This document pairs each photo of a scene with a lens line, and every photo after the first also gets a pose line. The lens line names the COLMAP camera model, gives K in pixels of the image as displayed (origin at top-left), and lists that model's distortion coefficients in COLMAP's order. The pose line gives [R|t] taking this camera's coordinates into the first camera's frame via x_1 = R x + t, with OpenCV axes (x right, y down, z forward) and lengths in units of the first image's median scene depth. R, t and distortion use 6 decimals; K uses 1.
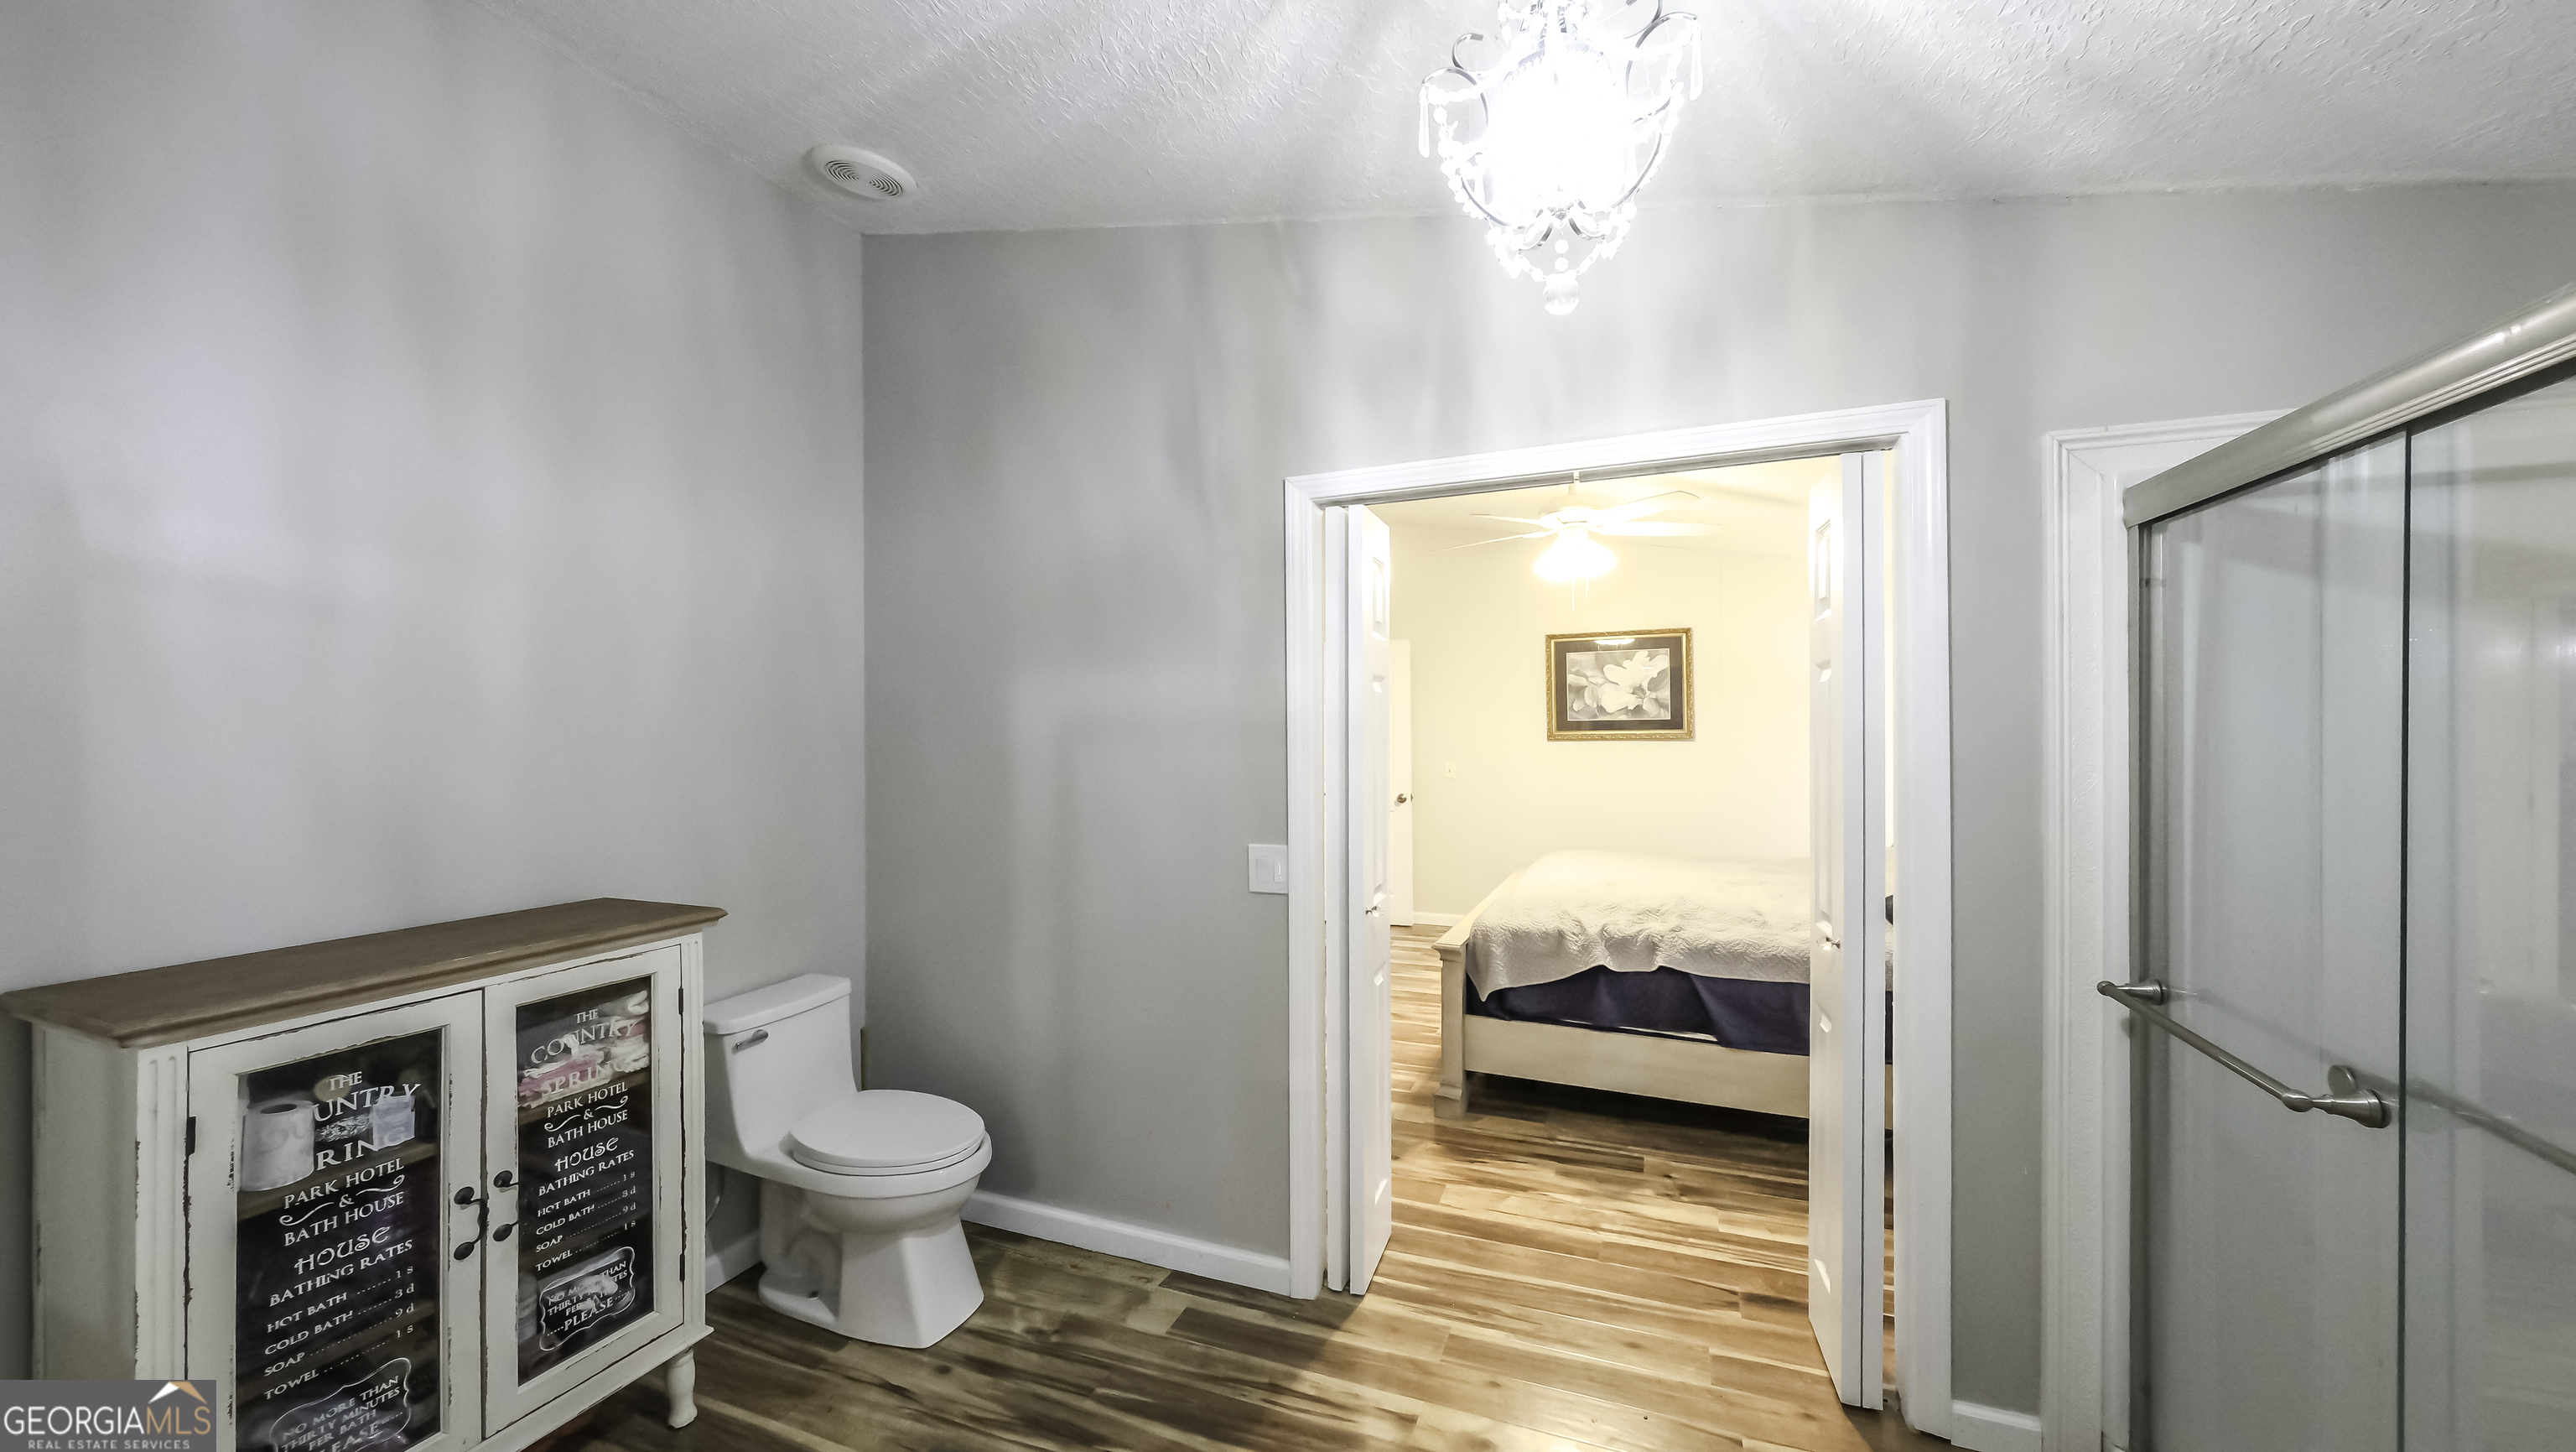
lens RADIAL K [[918.0, 0, 1155.9], [0, 918.0, 726.7], [0, 0, 1]] dist [-0.000449, -0.000073]
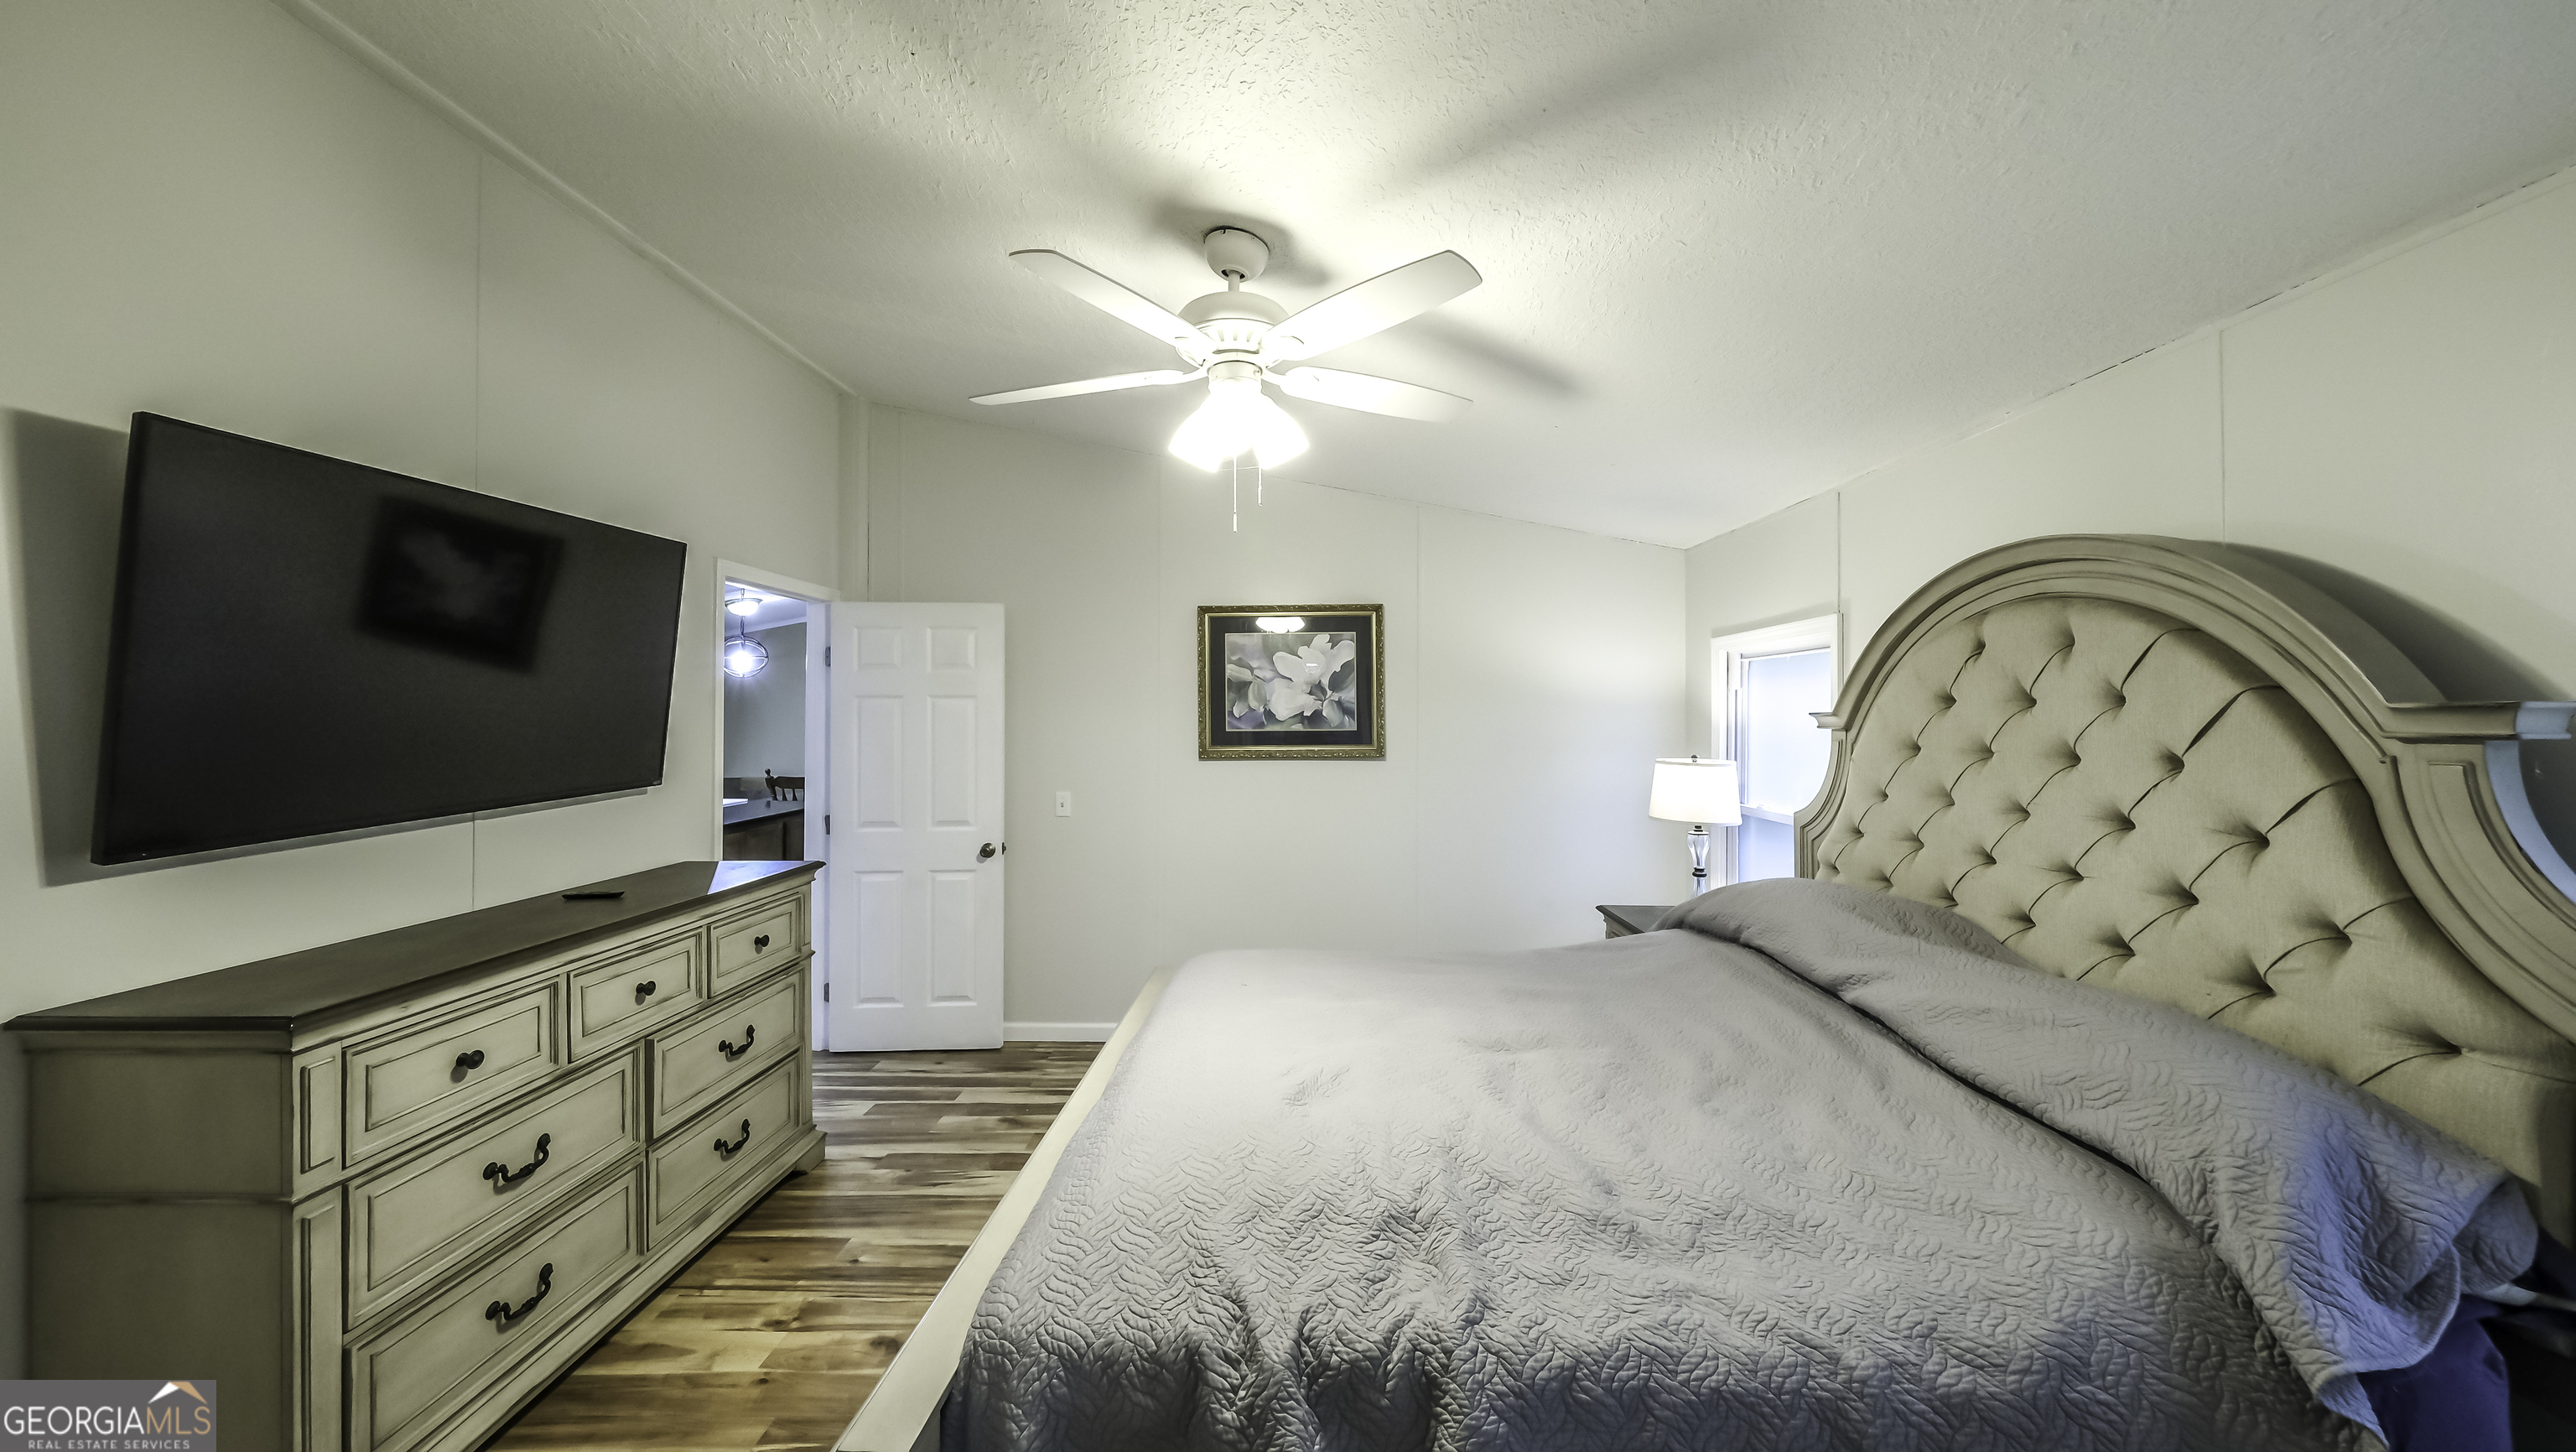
lens RADIAL K [[894.4, 0, 1264.5], [0, 894.4, 715.9], [0, 0, 1]] dist [0.001811, 0.000007]
pose [[0.895771, 0.011110, 0.444376, 0.181478], [-0.007231, 0.999920, -0.010422, -0.011582], [-0.444456, 0.006122, 0.895780, 0.396974]]
